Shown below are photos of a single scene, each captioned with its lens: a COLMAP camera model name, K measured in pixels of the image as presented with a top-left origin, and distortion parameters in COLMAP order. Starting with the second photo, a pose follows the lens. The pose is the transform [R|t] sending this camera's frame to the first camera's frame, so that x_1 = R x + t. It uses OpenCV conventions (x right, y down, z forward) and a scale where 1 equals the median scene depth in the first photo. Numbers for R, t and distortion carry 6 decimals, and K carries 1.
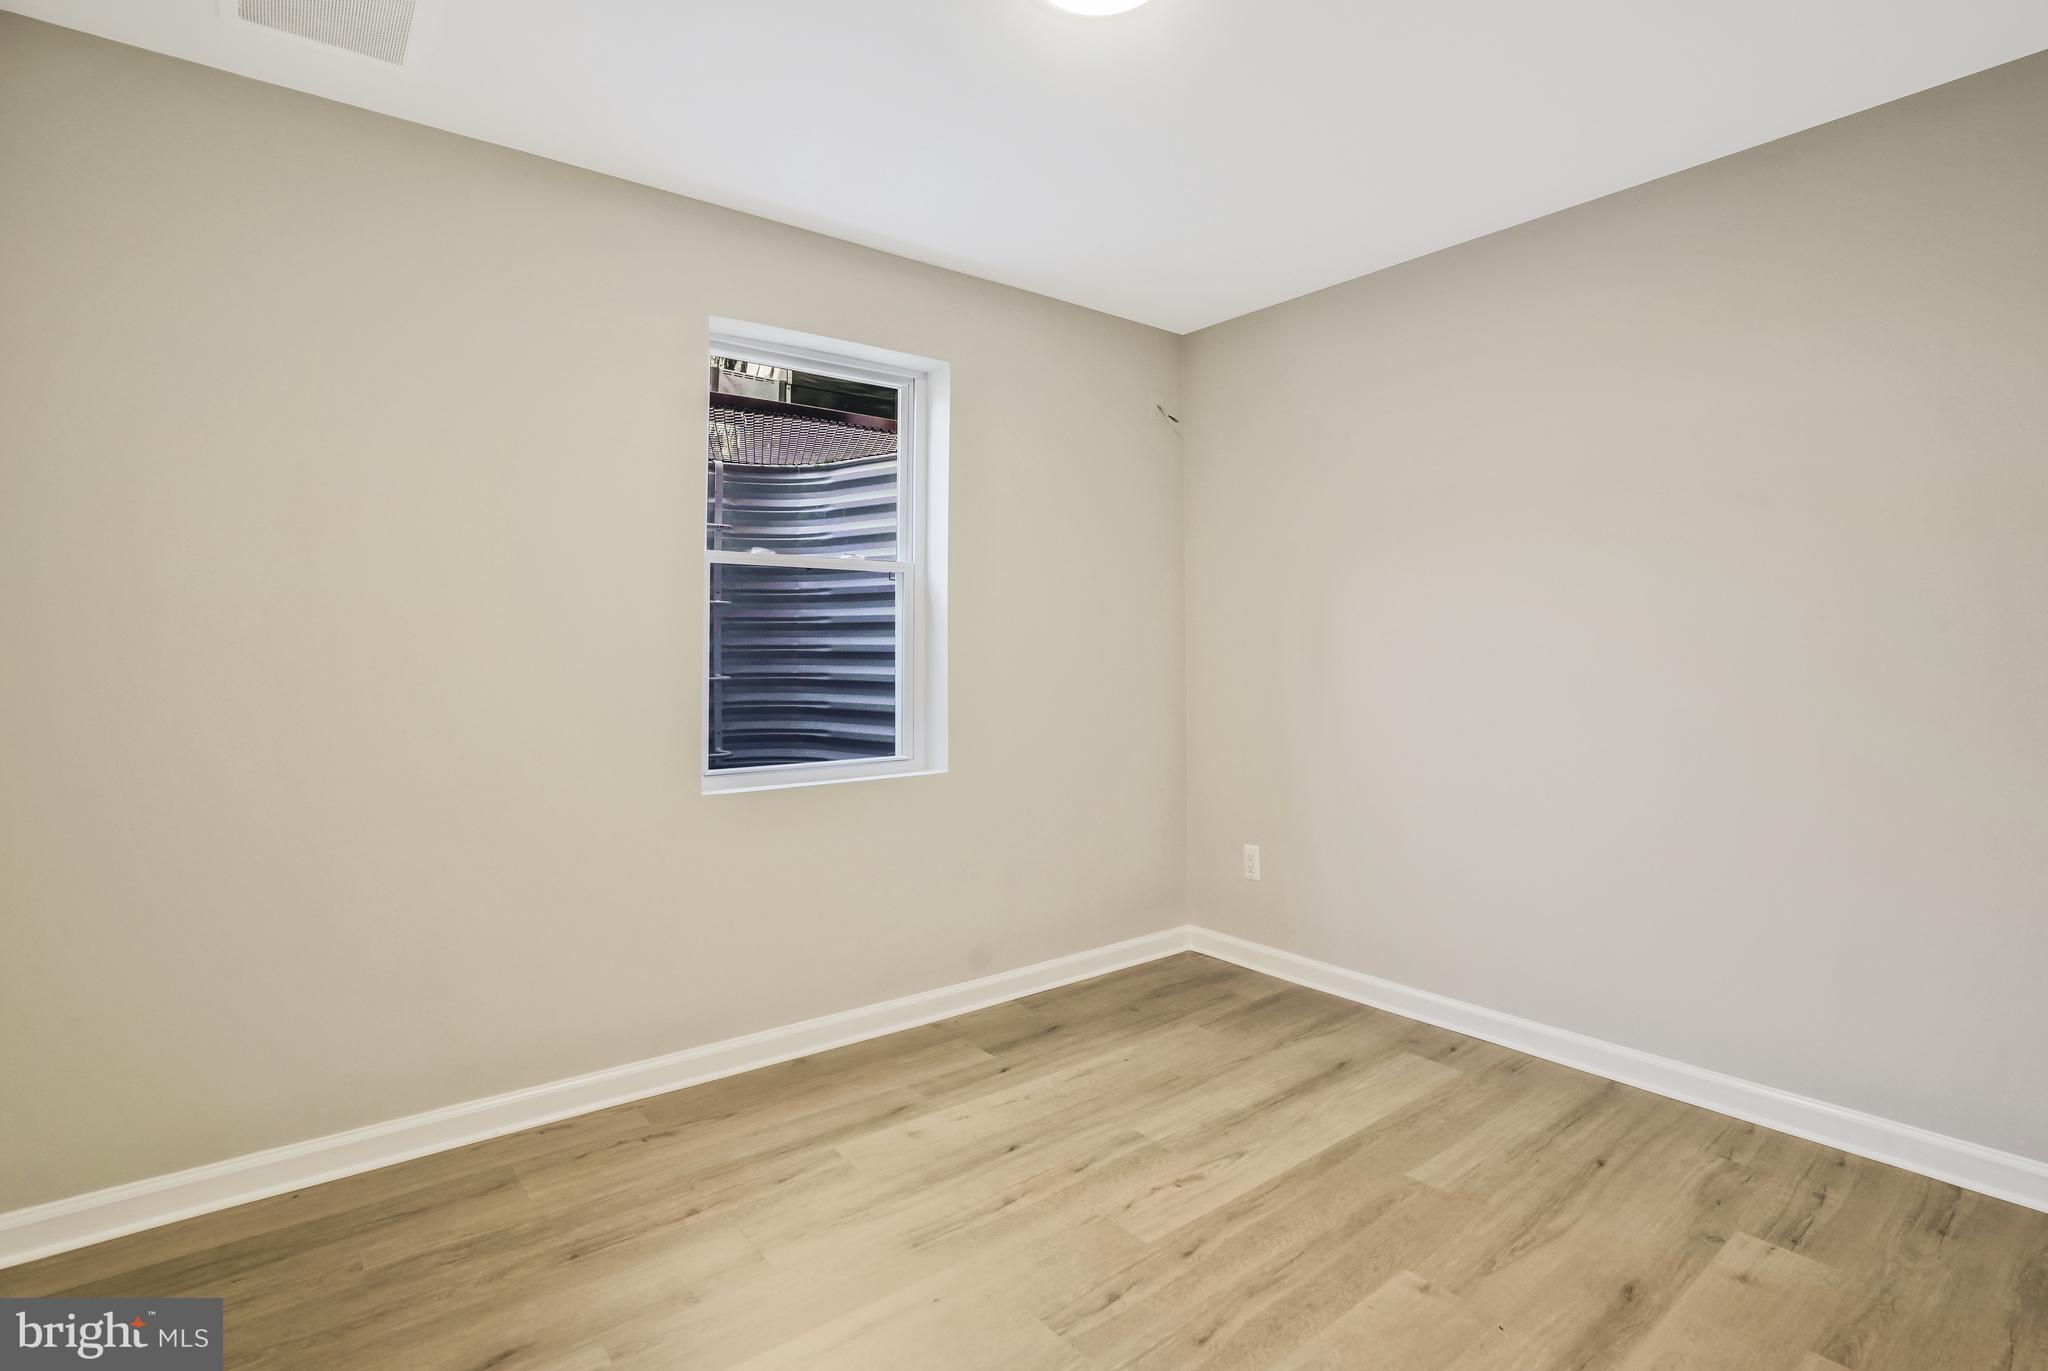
lens RADIAL K [[1007.8, 0, 1016.7], [0, 1007.8, 679.8], [0, 0, 1]] dist [-0.063229, 0.028595]
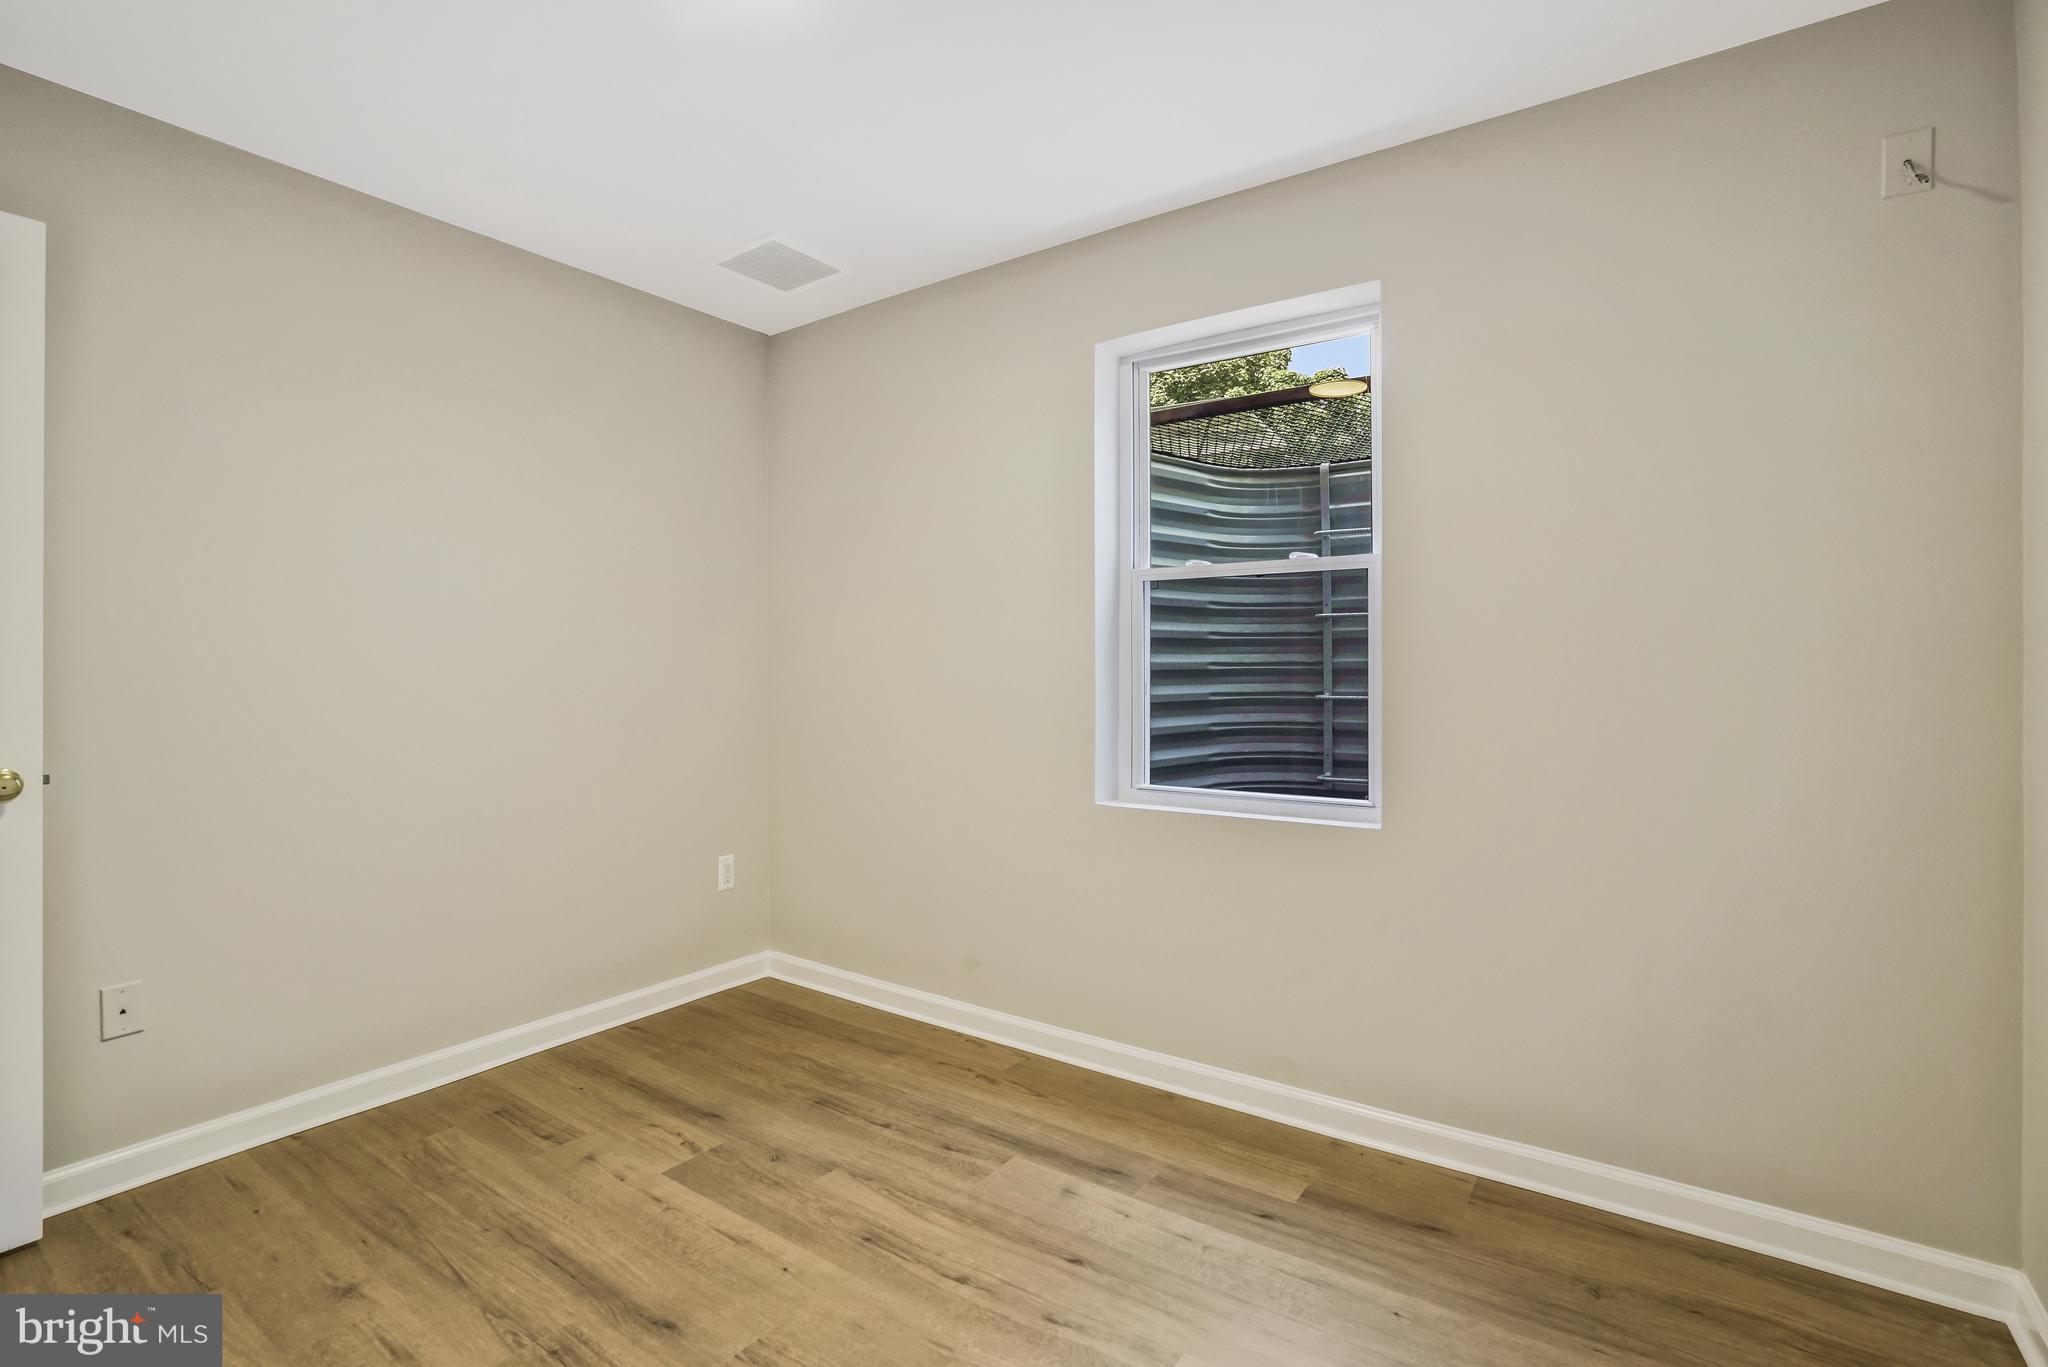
lens RADIAL K [[951.9, 0, 1005.2], [0, 951.9, 666.5], [0, 0, 1]] dist [-0.052793, 0.022247]
pose [[0.254420, -0.010276, -0.967039, 0.666791], [-0.022794, 0.999602, -0.016619, -0.008995], [0.966825, 0.026271, 0.254085, 0.661505]]
